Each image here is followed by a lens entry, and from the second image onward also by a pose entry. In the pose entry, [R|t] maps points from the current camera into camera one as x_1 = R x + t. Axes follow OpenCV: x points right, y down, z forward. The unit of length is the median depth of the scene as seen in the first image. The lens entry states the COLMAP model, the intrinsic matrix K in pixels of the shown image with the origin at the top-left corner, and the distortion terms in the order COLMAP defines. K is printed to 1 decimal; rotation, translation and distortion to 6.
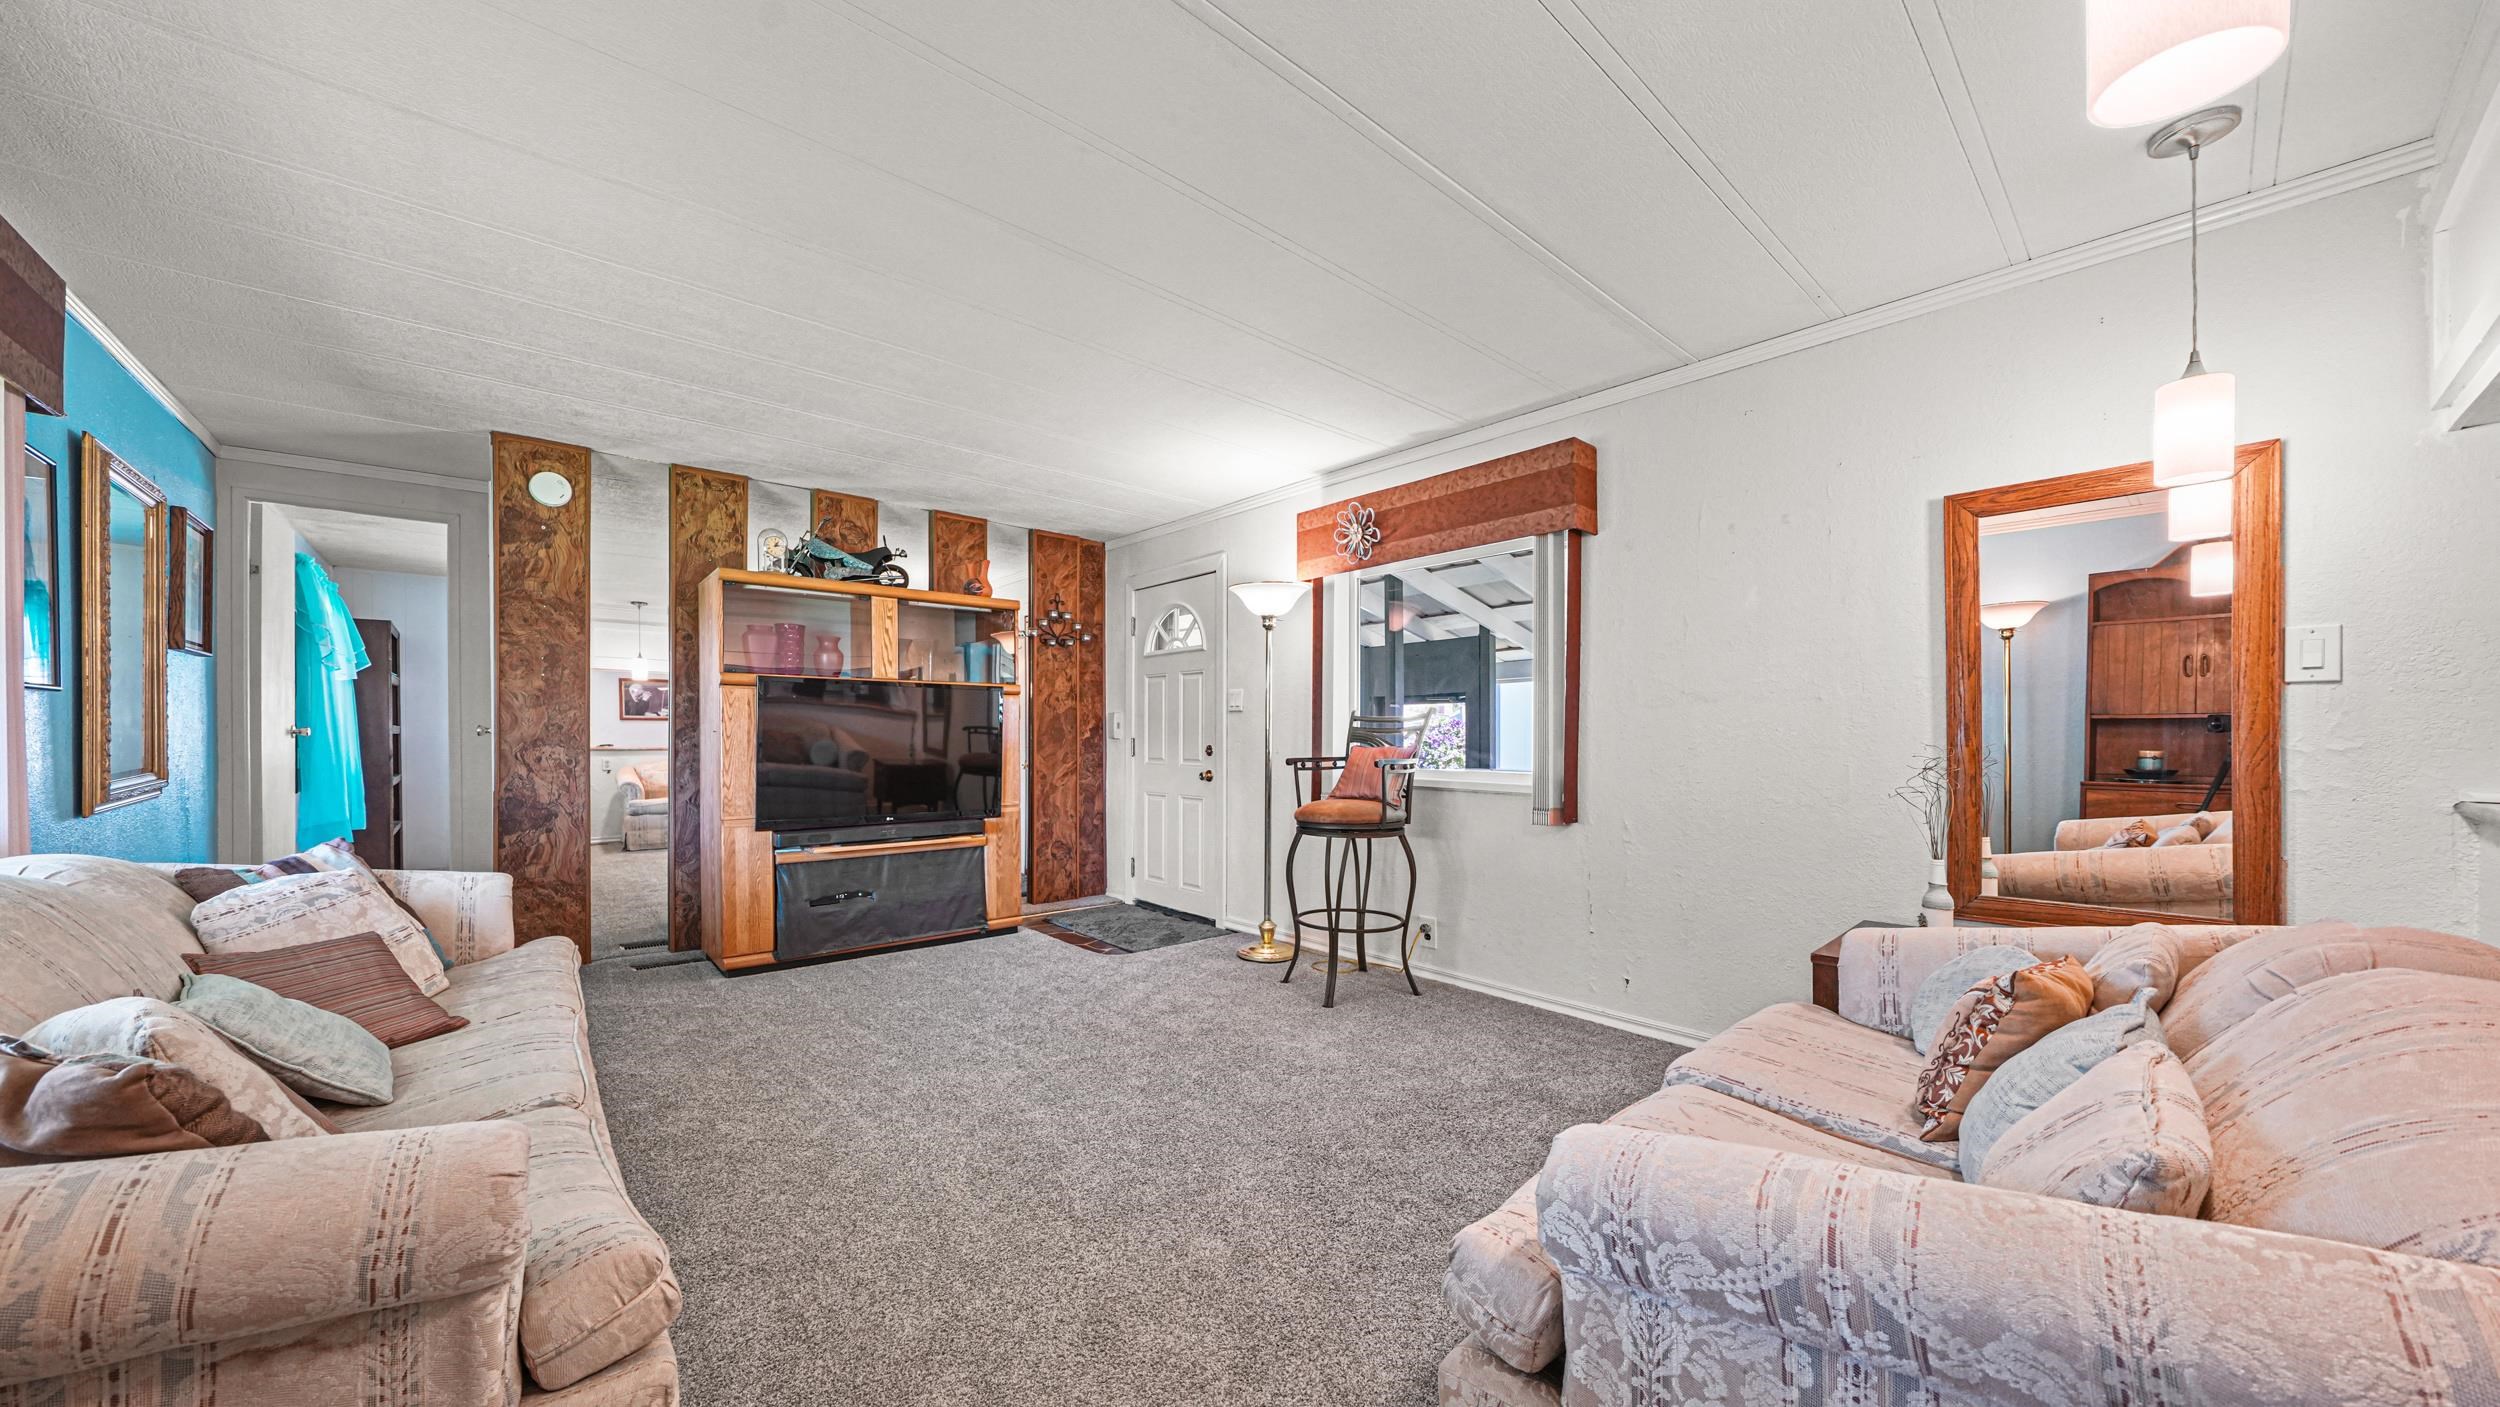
lens RADIAL K [[854.3, 0, 1240.2], [0, 854.3, 736.5], [0, 0, 1]] dist [-0.002291, -0.000155]
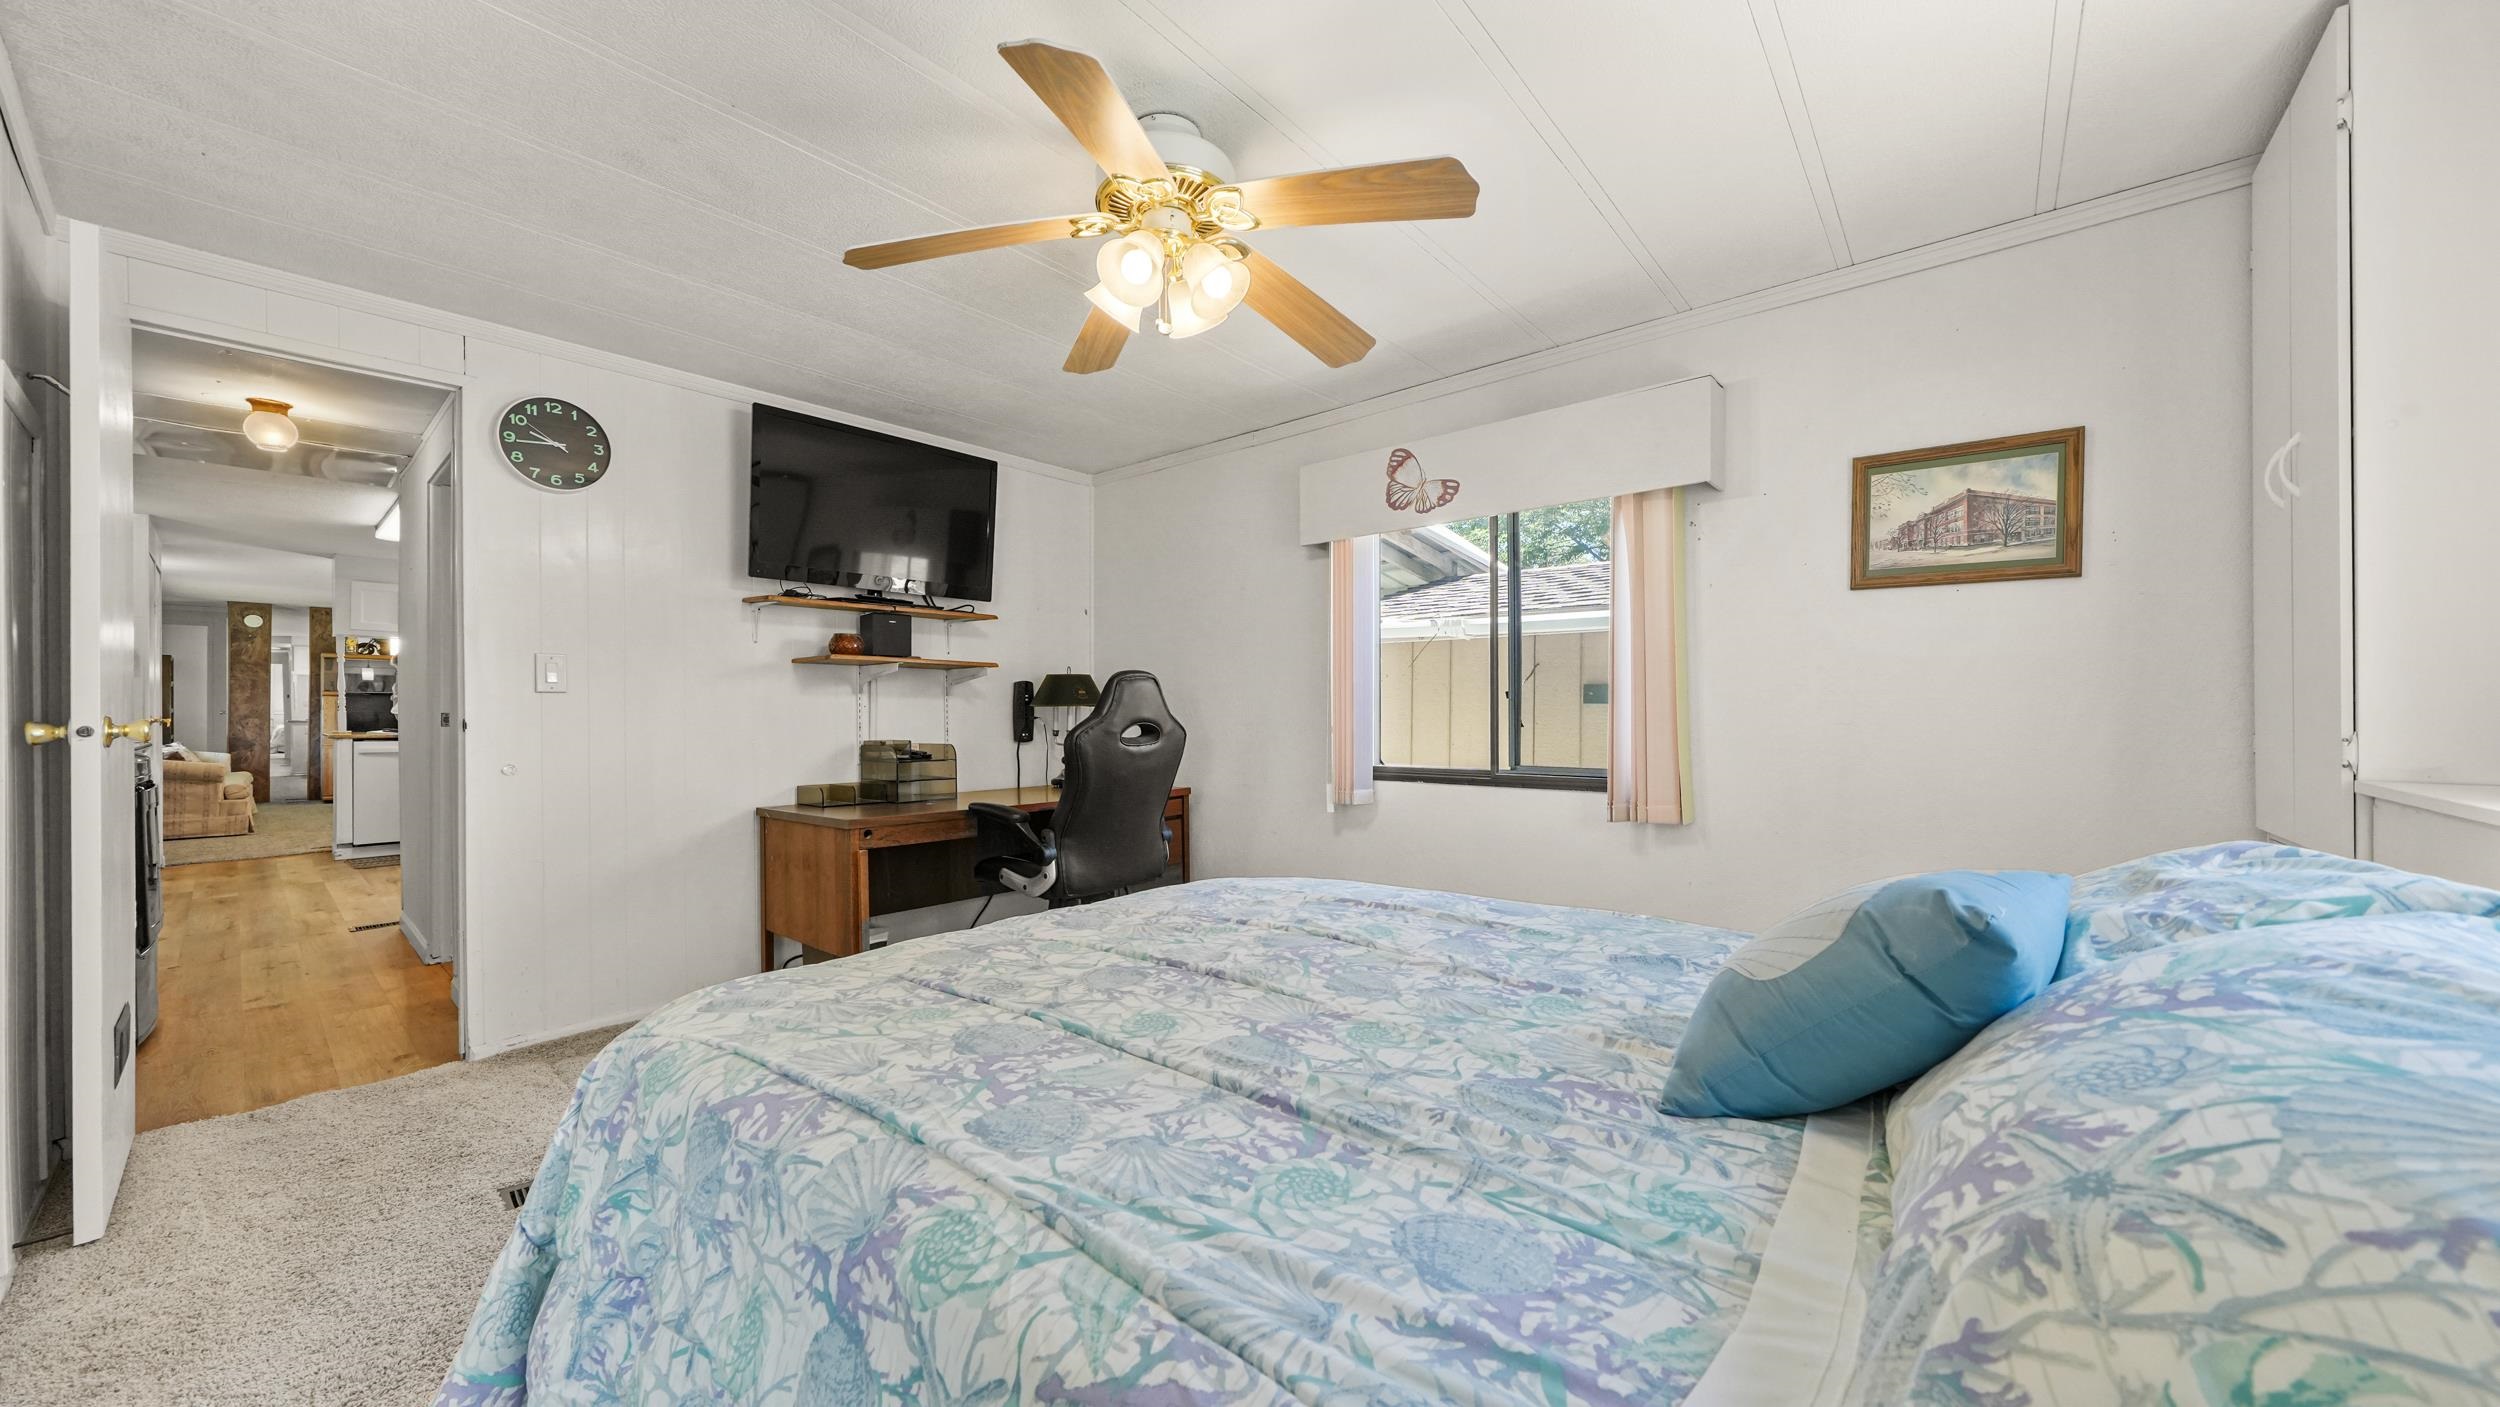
lens RADIAL K [[883.8, 0, 1250.0], [0, 883.8, 703.5], [0, 0, 1]] dist [-0.001184, -0.000032]
pose [[0.991638, -0.000512, 0.129049, 1.968875], [0.001817, 0.999948, -0.009992, -0.002374], [-0.129037, 0.010143, 0.991588, -2.182399]]
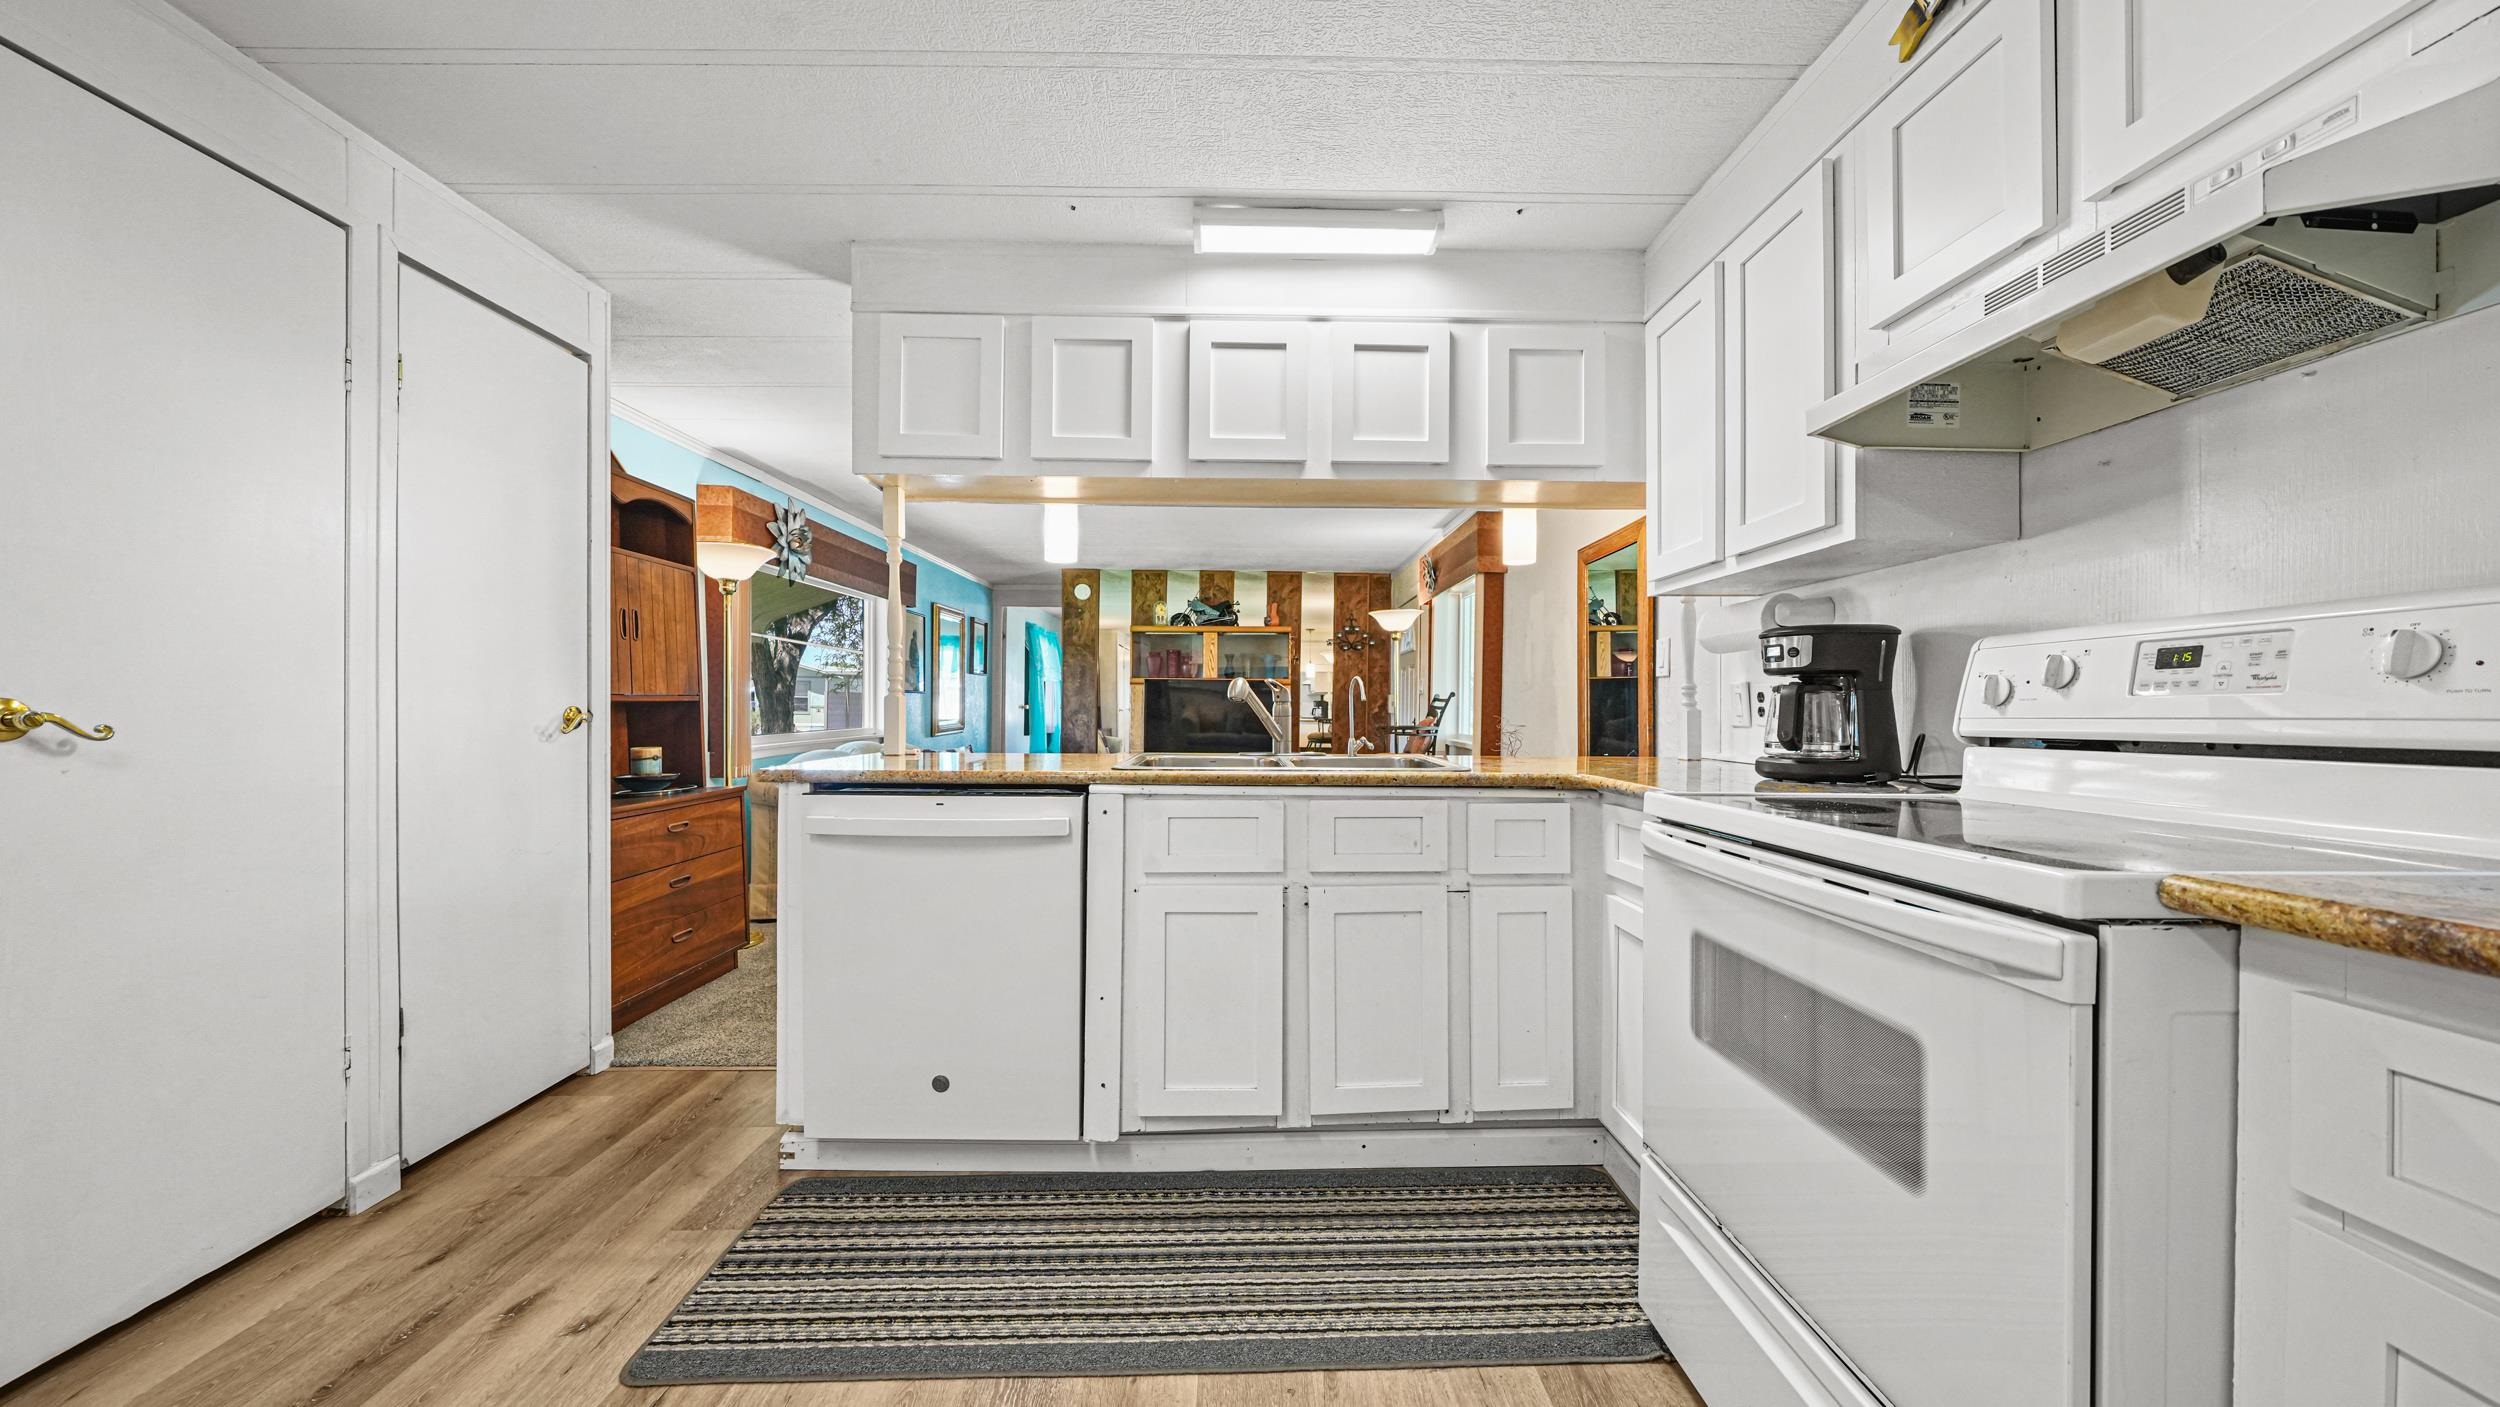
lens RADIAL K [[845.6, 0, 1250.9], [0, 845.6, 712.8], [0, 0, 1]] dist [-0.007084, 0.000151]
pose [[0.757635, 0.006304, -0.652649, 0.898195], [-0.006738, 0.999976, 0.001837, 0.001193], [0.652644, 0.003006, 0.757659, -0.316318]]
